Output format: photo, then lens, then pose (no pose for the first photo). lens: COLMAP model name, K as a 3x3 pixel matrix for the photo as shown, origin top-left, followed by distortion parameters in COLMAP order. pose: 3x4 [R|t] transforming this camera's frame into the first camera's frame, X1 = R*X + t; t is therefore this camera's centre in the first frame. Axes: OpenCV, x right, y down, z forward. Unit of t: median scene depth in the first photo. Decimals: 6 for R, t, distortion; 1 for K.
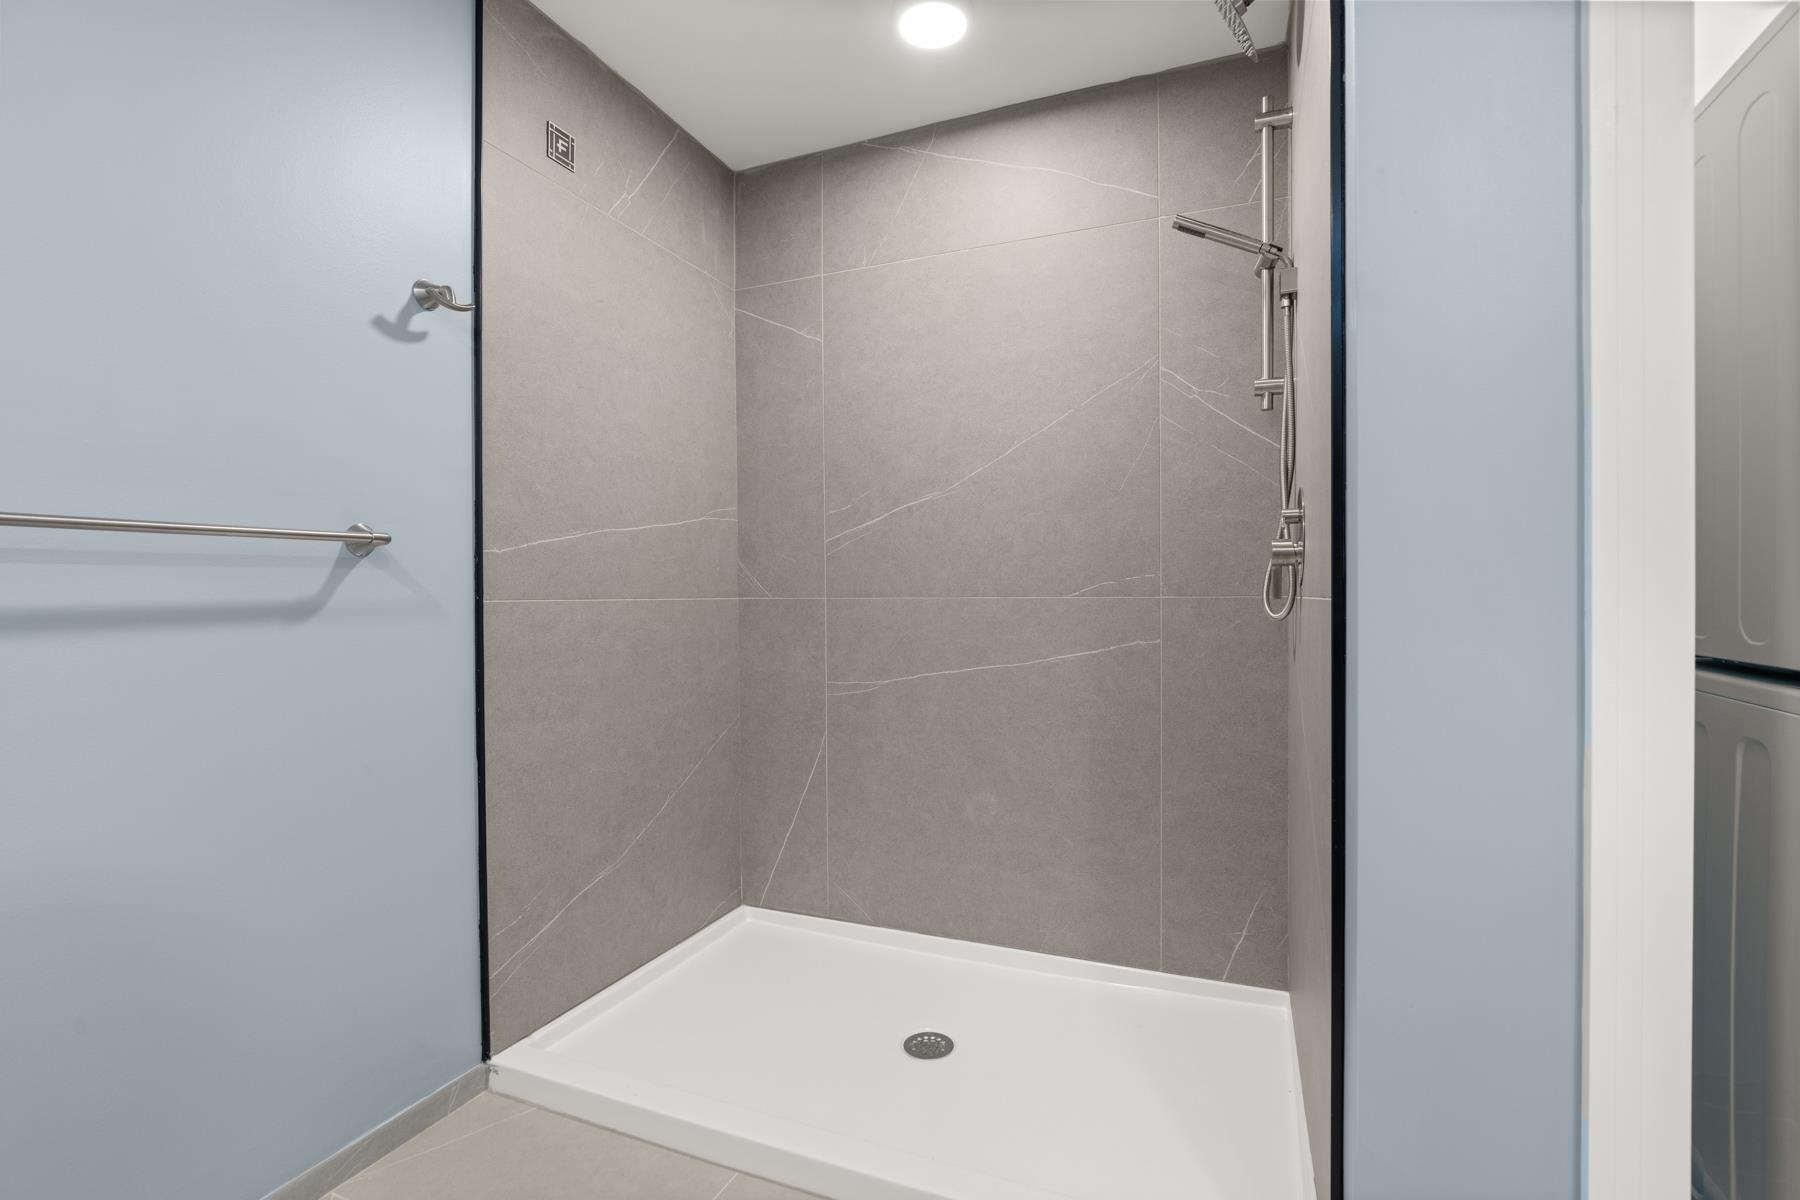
lens RADIAL K [[816.3, 0, 912.8], [0, 816.3, 600.4], [0, 0, 1]] dist [-0.025467, 0.007310]
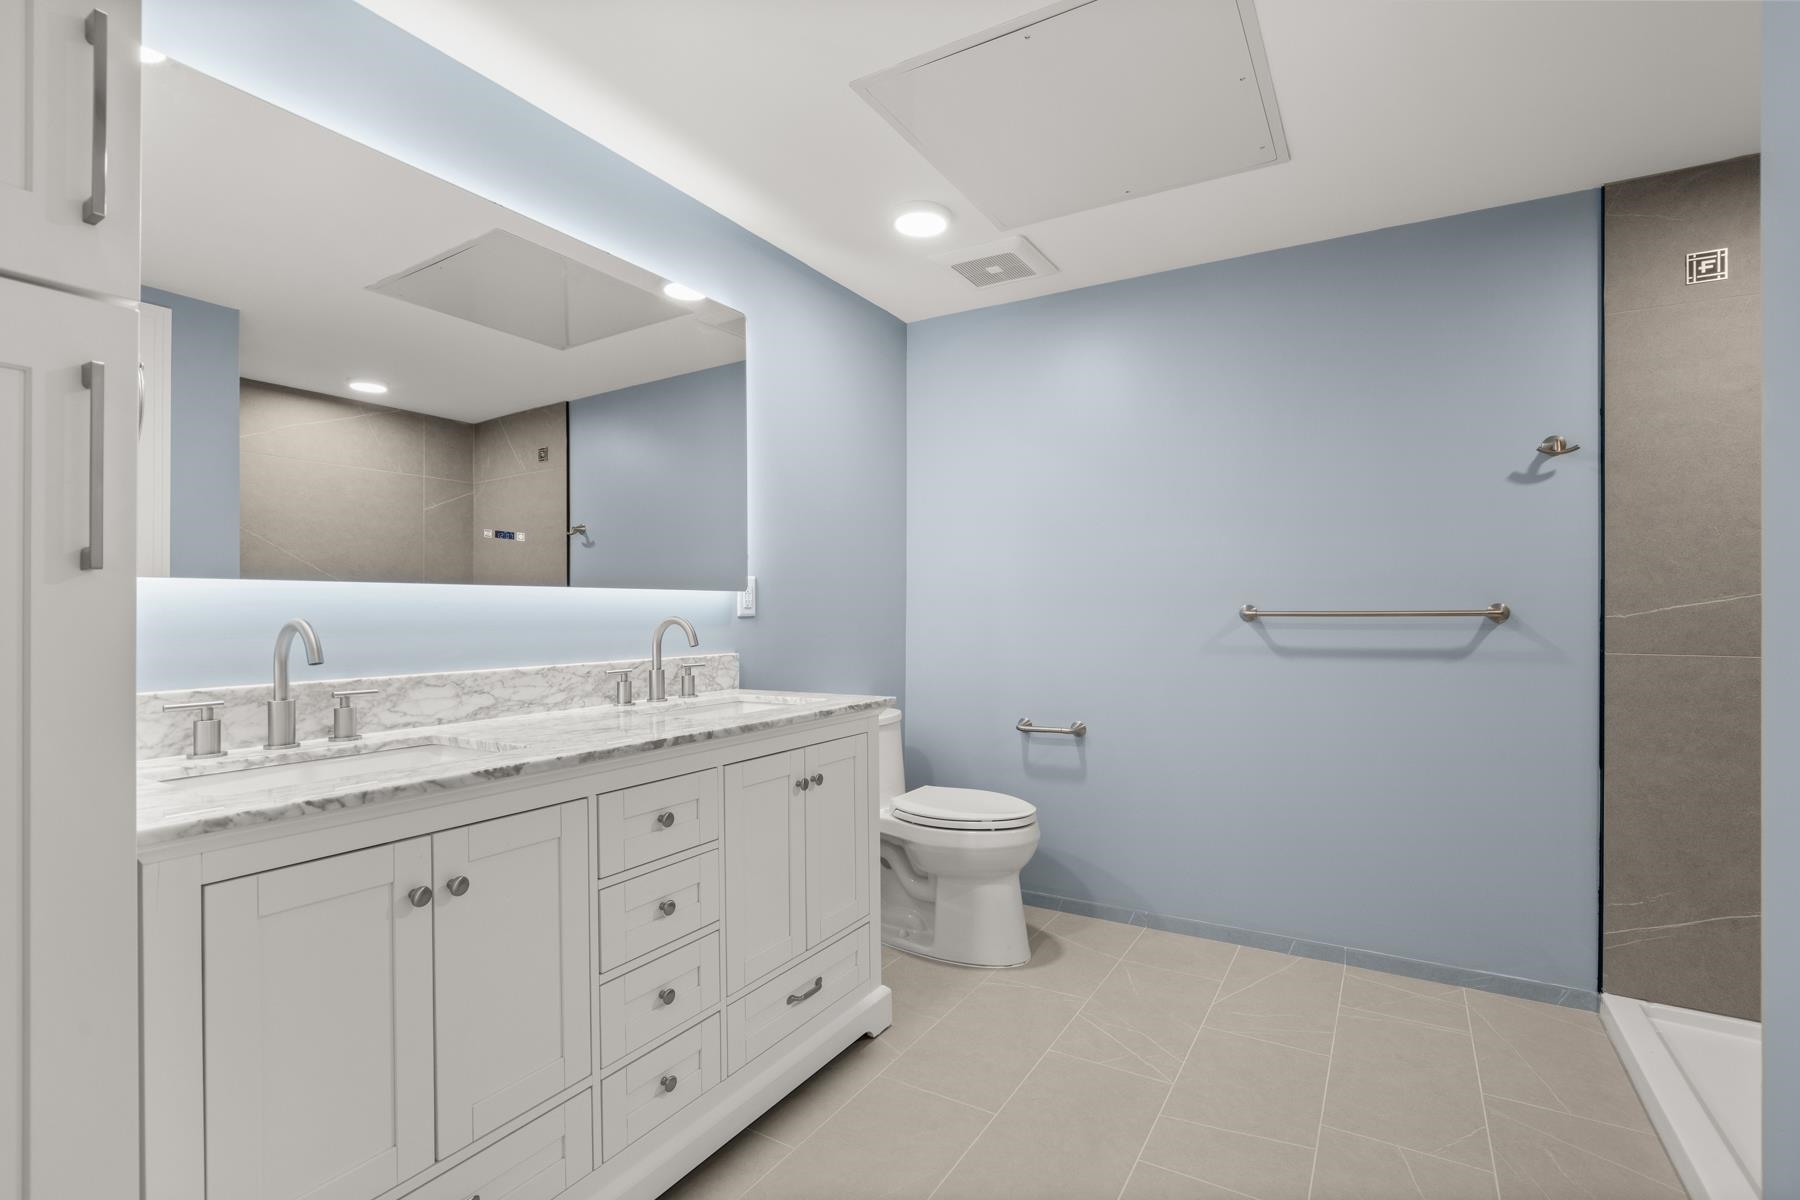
lens RADIAL K [[816.3, 0, 912.8], [0, 816.3, 600.4], [0, 0, 1]] dist [-0.025467, 0.007310]
pose [[-0.144033, -0.002670, -0.989569, 0.211741], [-0.010748, 0.999942, -0.001133, -0.016161], [0.989514, 0.010473, -0.144054, 0.009606]]
